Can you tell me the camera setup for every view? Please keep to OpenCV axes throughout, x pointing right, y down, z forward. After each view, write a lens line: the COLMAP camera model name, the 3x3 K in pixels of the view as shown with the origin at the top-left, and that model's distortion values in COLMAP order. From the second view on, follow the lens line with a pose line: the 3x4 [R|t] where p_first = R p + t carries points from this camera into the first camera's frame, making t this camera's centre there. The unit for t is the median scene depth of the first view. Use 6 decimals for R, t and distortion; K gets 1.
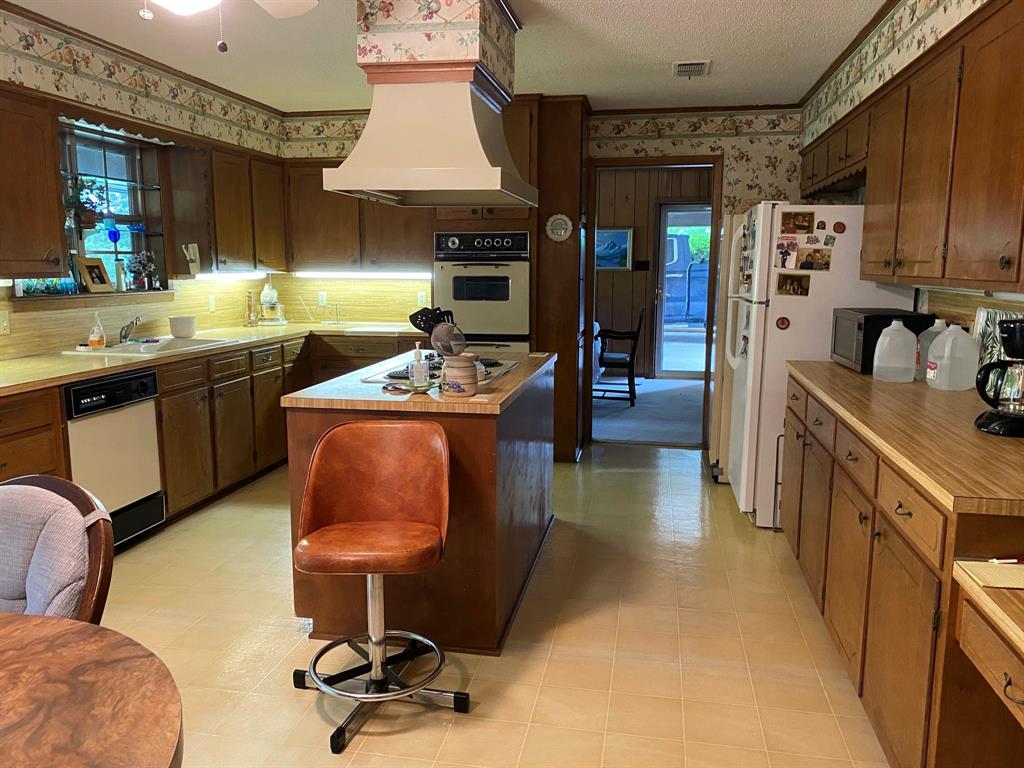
lens RADIAL K [[782.6, 0, 509.3], [0, 782.6, 380.8], [0, 0, 1]] dist [0.005761, -0.003848]
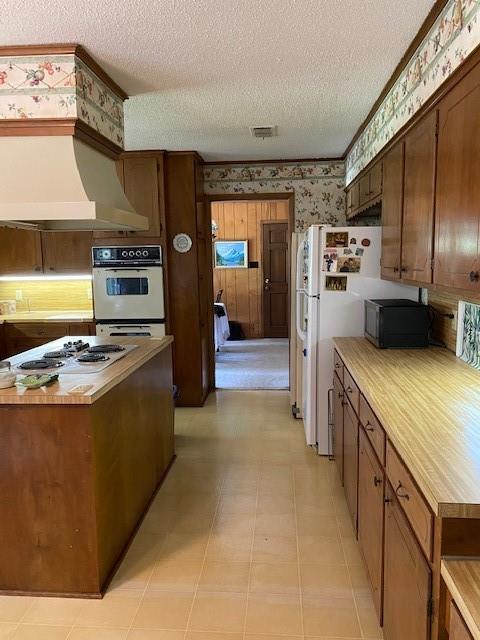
lens RADIAL K [[491.9, 0, 240.0], [0, 491.9, 320.0], [0, 0, 1]] dist [0.046553, -0.053836]
pose [[0.993515, -0.031701, 0.109197, 0.090383], [0.034698, 0.999069, -0.025655, -0.039275], [-0.108282, 0.029278, 0.993689, 0.134271]]
